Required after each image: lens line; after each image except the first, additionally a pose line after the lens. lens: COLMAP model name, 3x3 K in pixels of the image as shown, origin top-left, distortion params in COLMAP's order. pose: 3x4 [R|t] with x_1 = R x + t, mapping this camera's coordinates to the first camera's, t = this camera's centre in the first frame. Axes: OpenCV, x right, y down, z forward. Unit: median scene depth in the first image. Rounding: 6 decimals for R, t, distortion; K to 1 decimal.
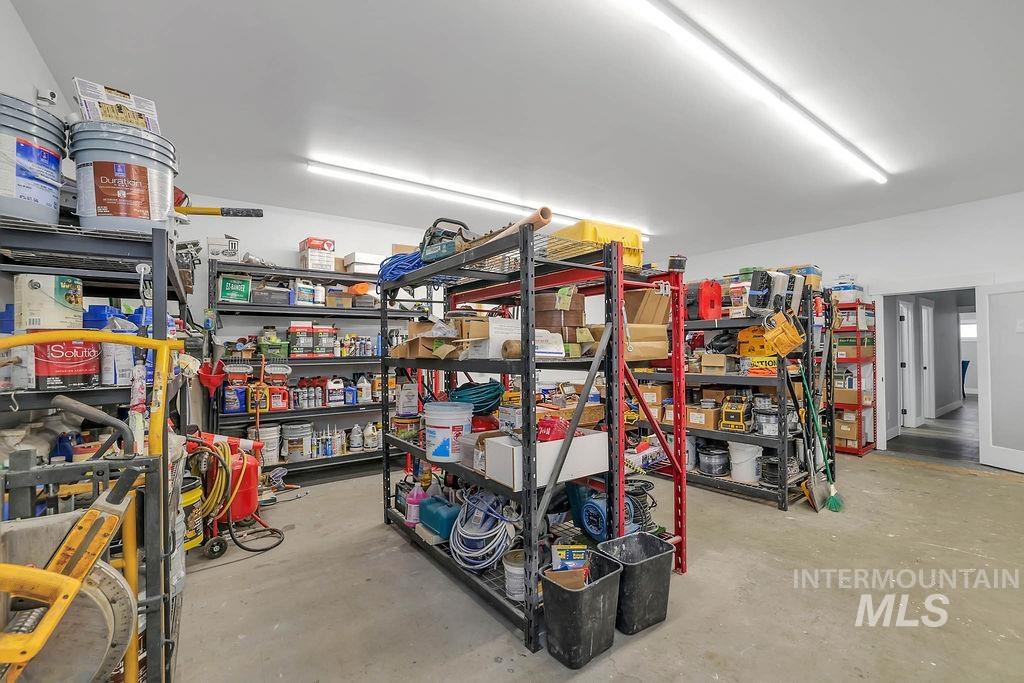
lens RADIAL K [[438.6, 0, 517.3], [0, 438.6, 341.7], [0, 0, 1]] dist [-0.045698, 0.017300]
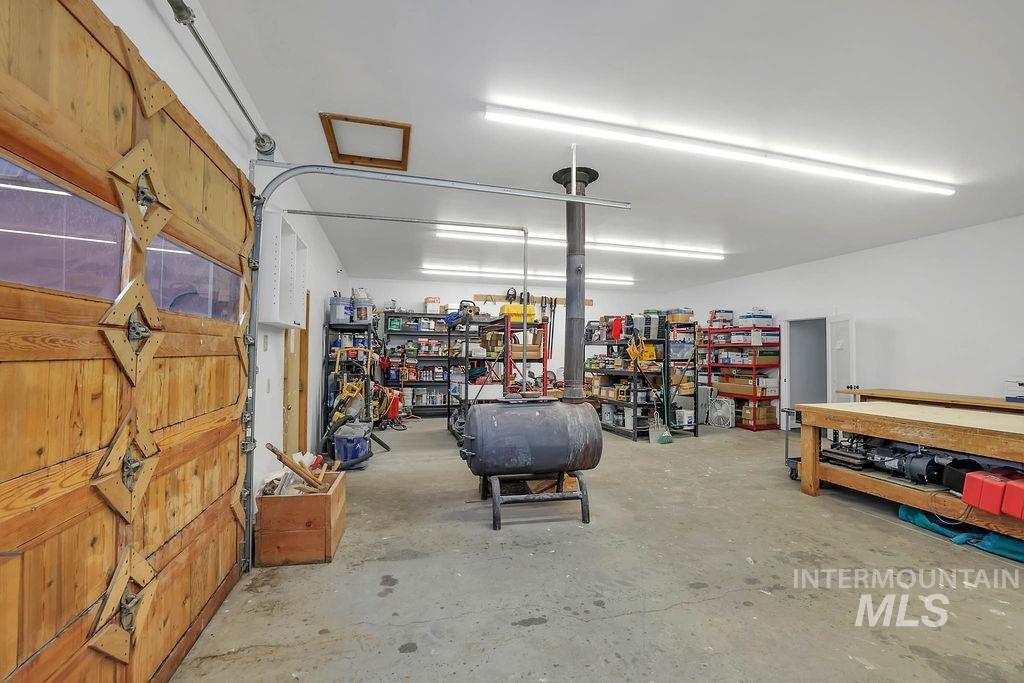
lens RADIAL K [[438.6, 0, 517.3], [0, 438.6, 341.7], [0, 0, 1]] dist [-0.045698, 0.017300]
pose [[0.939404, 0.010267, -0.342659, 0.673968], [-0.013286, 0.999891, -0.006465, -0.024887], [0.342555, 0.010626, 0.939438, -0.851434]]
